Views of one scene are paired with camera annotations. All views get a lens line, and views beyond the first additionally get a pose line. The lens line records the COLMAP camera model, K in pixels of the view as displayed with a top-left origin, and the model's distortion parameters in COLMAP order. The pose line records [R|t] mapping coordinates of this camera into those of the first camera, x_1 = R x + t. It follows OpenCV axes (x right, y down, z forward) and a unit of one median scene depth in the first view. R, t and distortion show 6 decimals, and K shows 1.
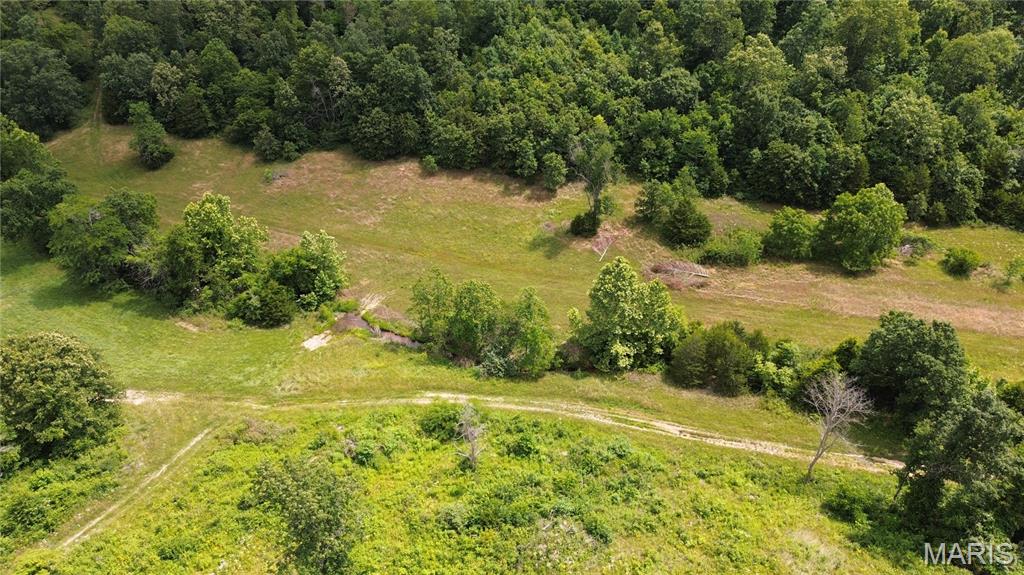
lens RADIAL K [[722.9, 0, 516.0], [0, 722.9, 289.8], [0, 0, 1]] dist [0.071321, -0.069545]
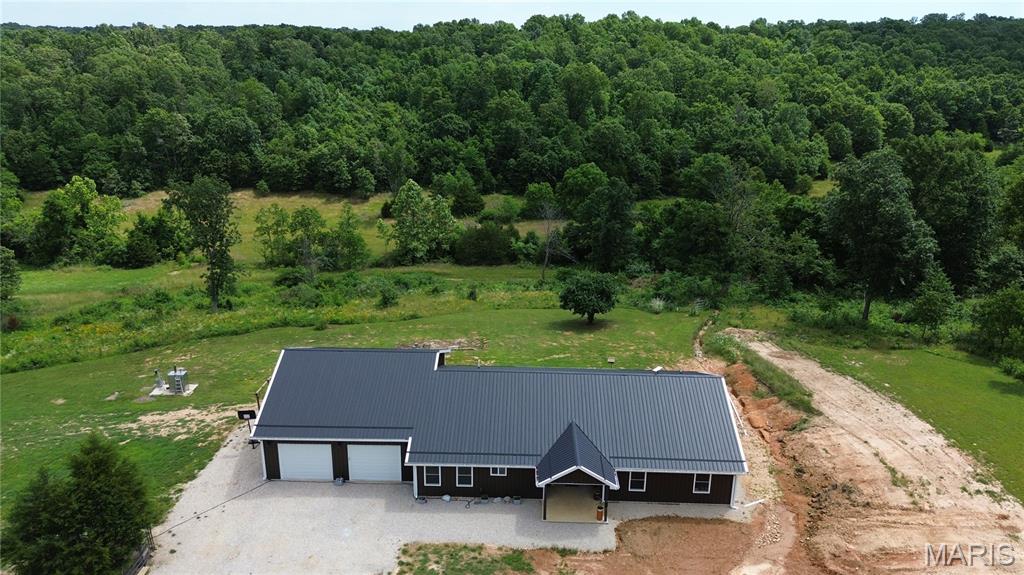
lens RADIAL K [[722.9, 0, 516.0], [0, 722.9, 289.8], [0, 0, 1]] dist [0.071321, -0.069545]
pose [[0.969300, -0.073341, 0.234690, -0.004987], [0.129510, 0.963631, -0.233756, 0.362717], [-0.209011, 0.256975, 0.943546, -0.234477]]
